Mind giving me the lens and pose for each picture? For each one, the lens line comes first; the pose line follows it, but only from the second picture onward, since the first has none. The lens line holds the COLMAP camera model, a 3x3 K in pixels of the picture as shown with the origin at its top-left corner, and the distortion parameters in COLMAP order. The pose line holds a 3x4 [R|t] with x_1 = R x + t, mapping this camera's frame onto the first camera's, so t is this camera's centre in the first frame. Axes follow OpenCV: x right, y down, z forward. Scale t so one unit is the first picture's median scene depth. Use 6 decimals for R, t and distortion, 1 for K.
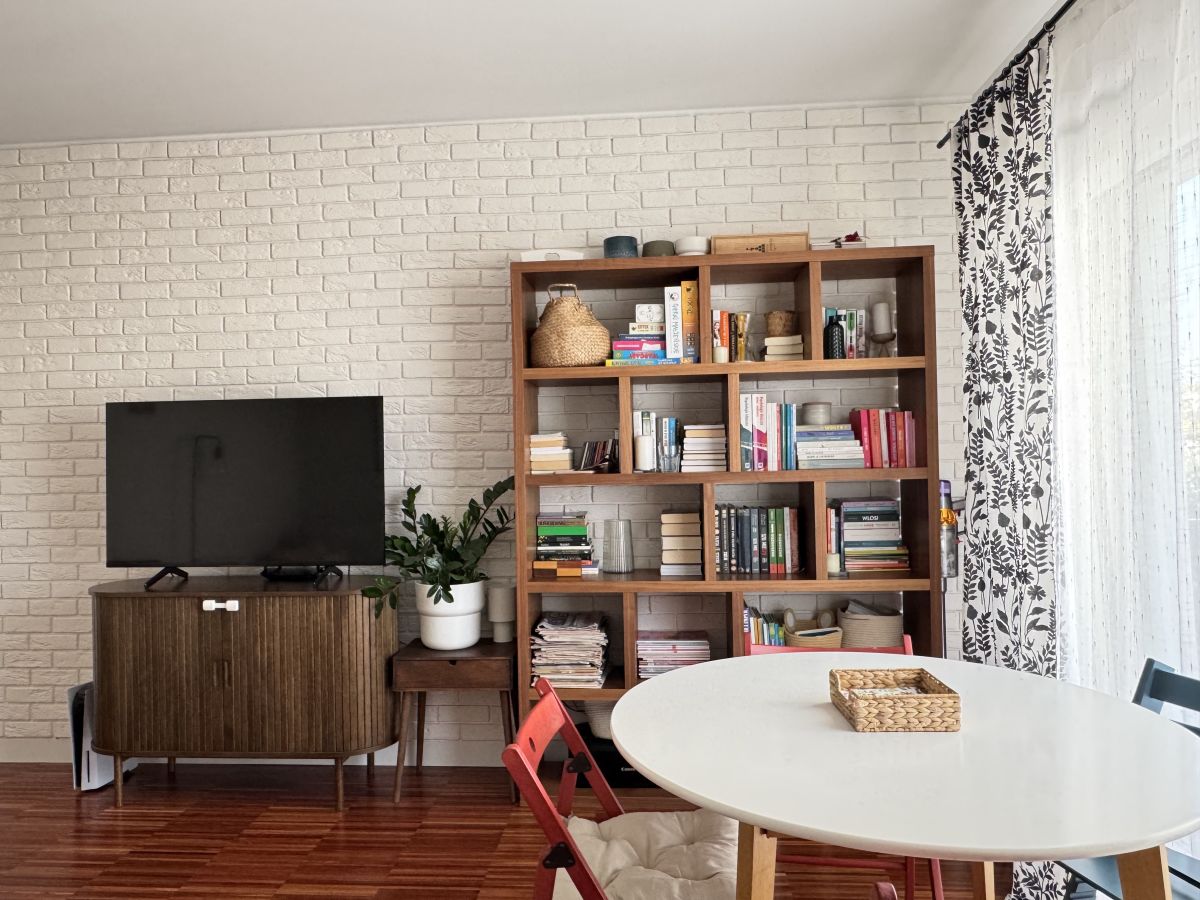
lens RADIAL K [[811.7, 0, 595.3], [0, 811.7, 453.1], [0, 0, 1]] dist [0.003119, 0.002869]
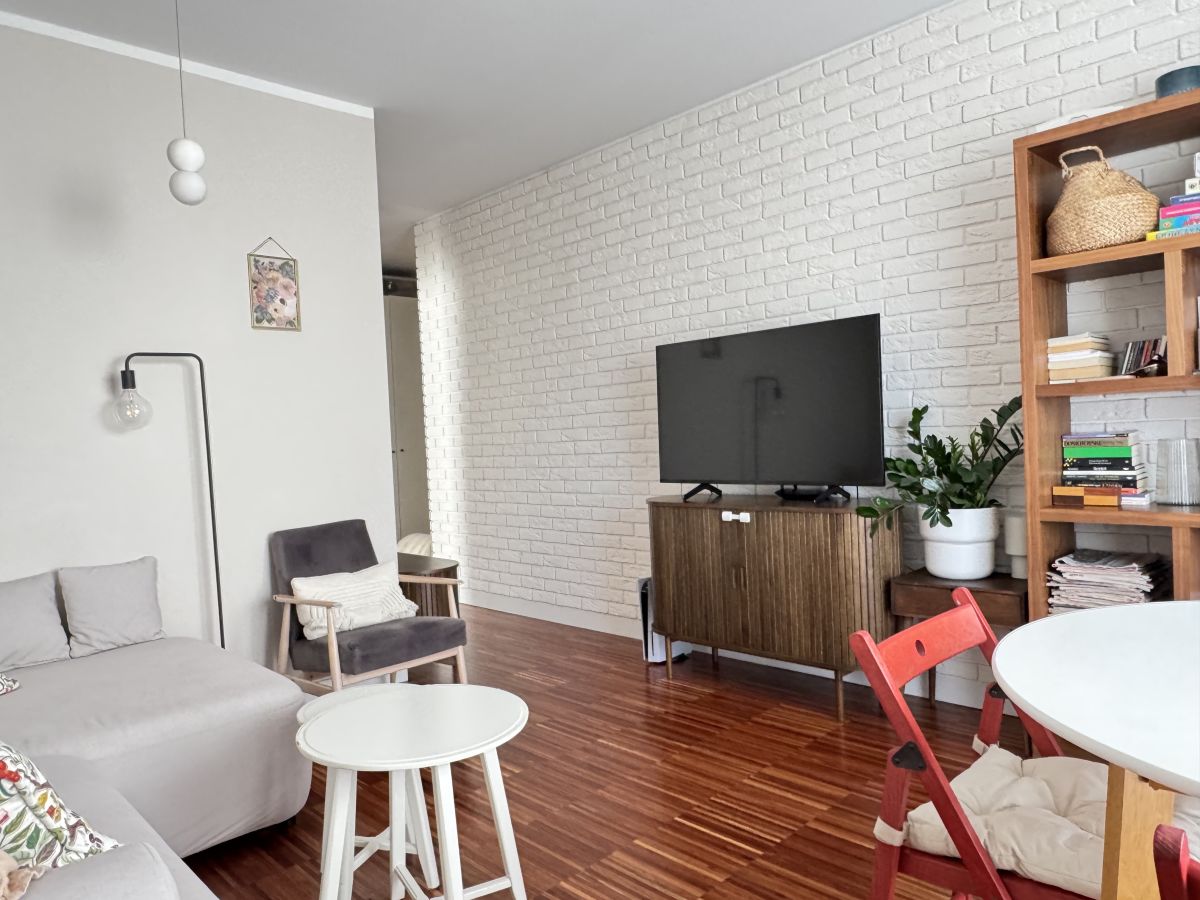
lens RADIAL K [[811.7, 0, 597.2], [0, 811.7, 447.4], [0, 0, 1]] dist [0.003119, 0.002869]
pose [[0.752726, -0.003106, -0.658327, 0.120903], [0.036736, 0.998629, 0.037292, 0.040536], [0.657308, -0.052255, 0.751808, 0.038595]]
